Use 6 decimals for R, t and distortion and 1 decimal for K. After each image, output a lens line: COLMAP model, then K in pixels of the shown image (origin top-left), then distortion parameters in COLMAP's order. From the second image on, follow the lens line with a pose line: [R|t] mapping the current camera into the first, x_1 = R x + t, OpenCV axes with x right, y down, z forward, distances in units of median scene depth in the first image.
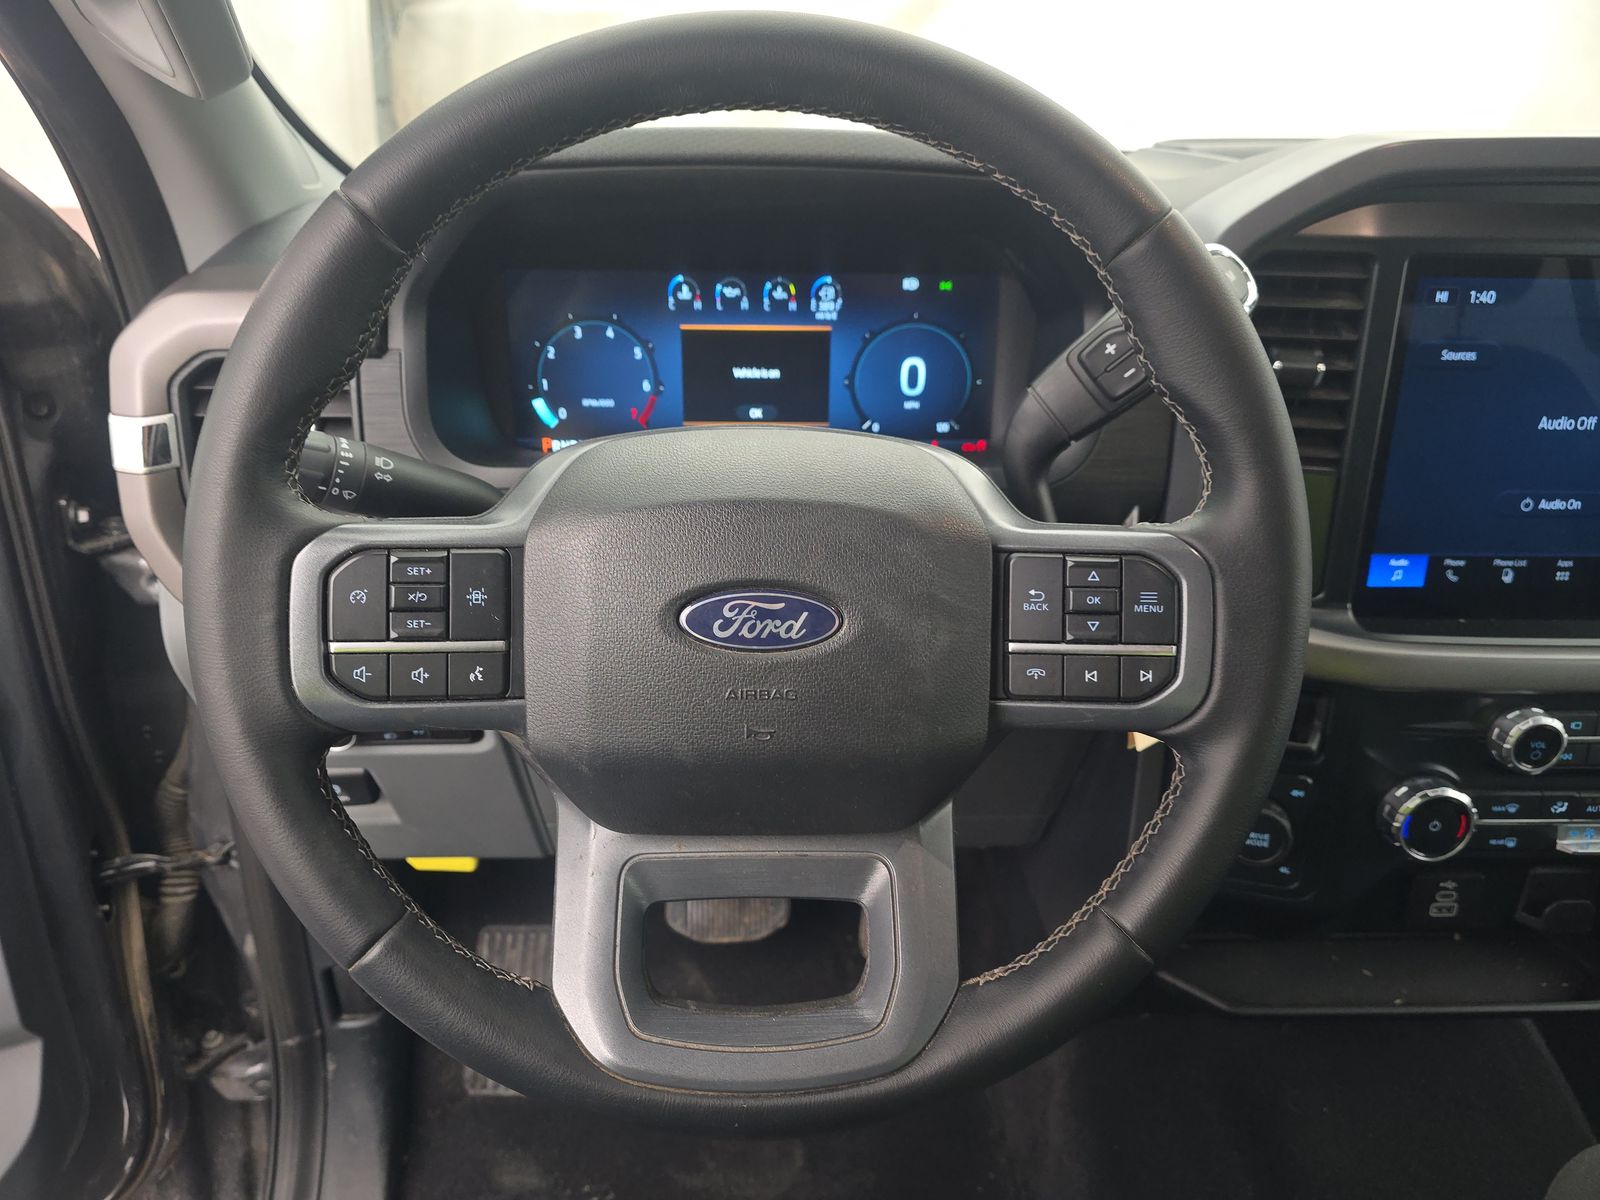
lens RADIAL K [[1059.5, 0, 802.0], [0, 1059.5, 579.5], [0, 0, 1]] dist [0.057643, -0.056983]
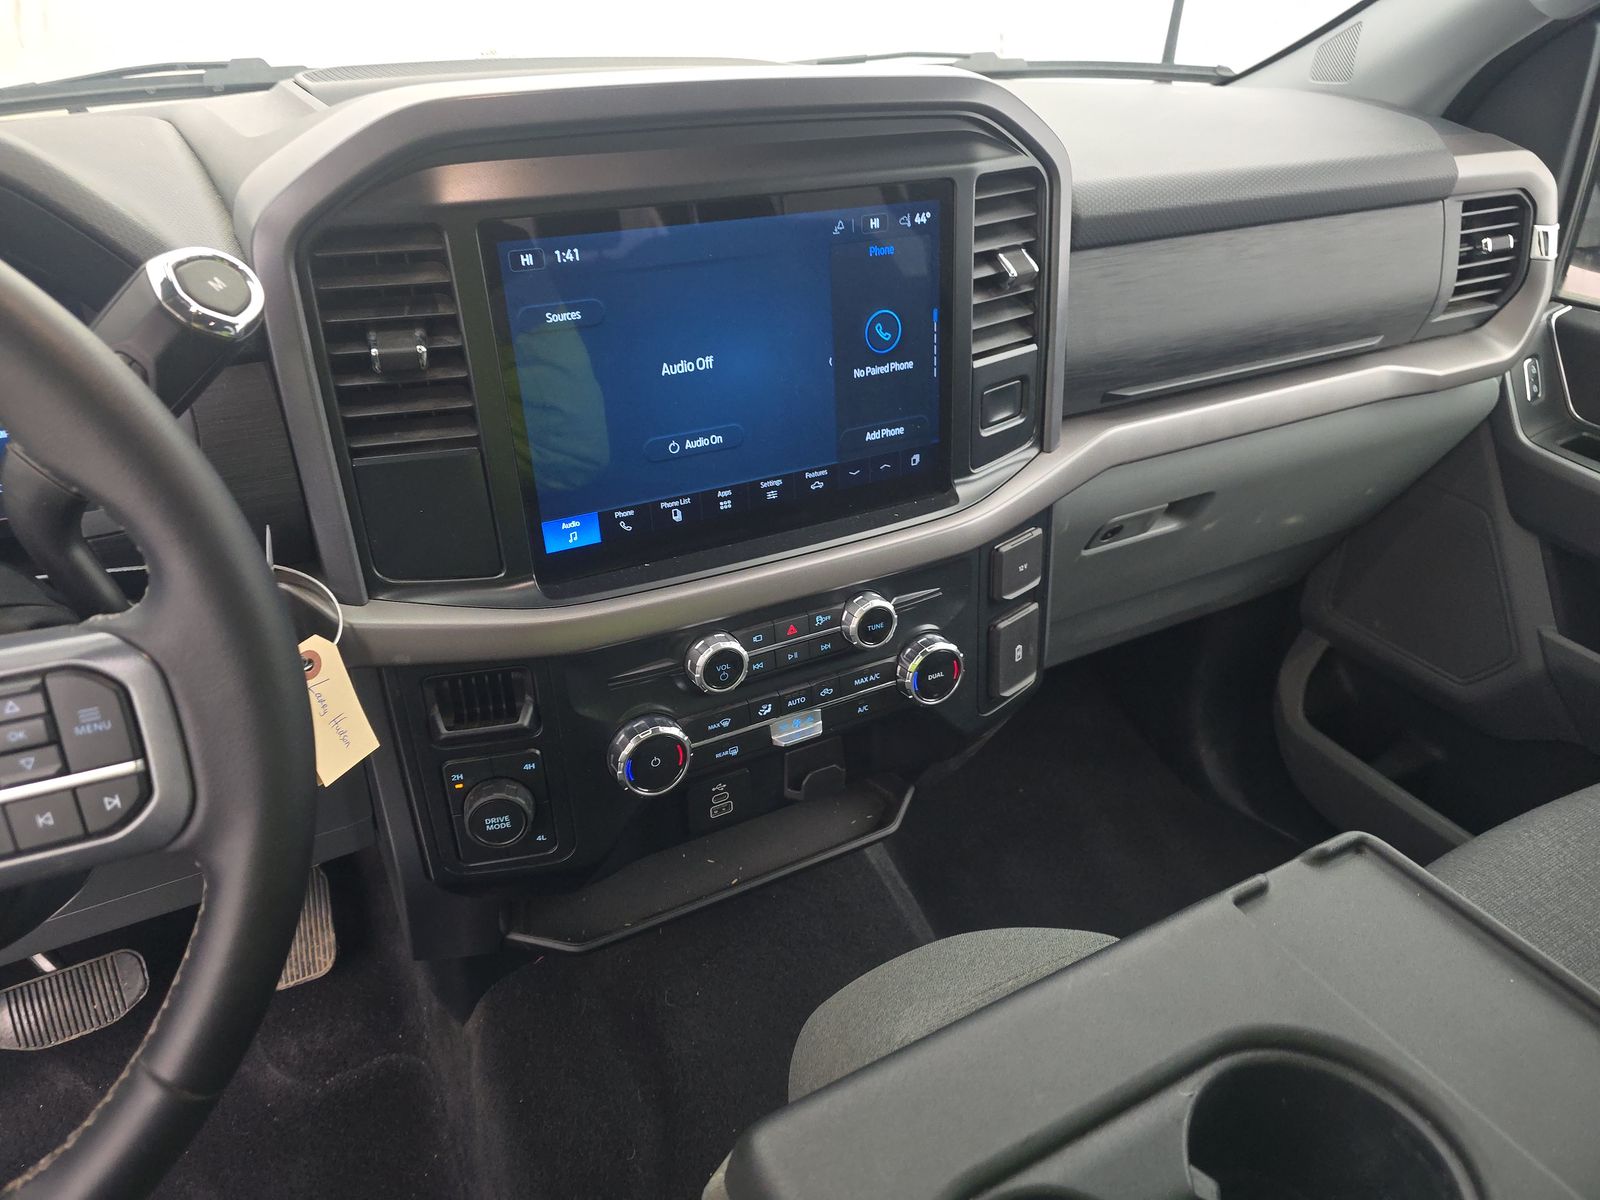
lens RADIAL K [[1059.5, 0, 802.0], [0, 1059.5, 579.5], [0, 0, 1]] dist [0.057643, -0.056983]
pose [[0.900961, -0.227378, 0.369552, 0.373998], [0.182269, 0.971238, 0.153215, -0.079875], [-0.393761, -0.070682, 0.916491, -0.003989]]
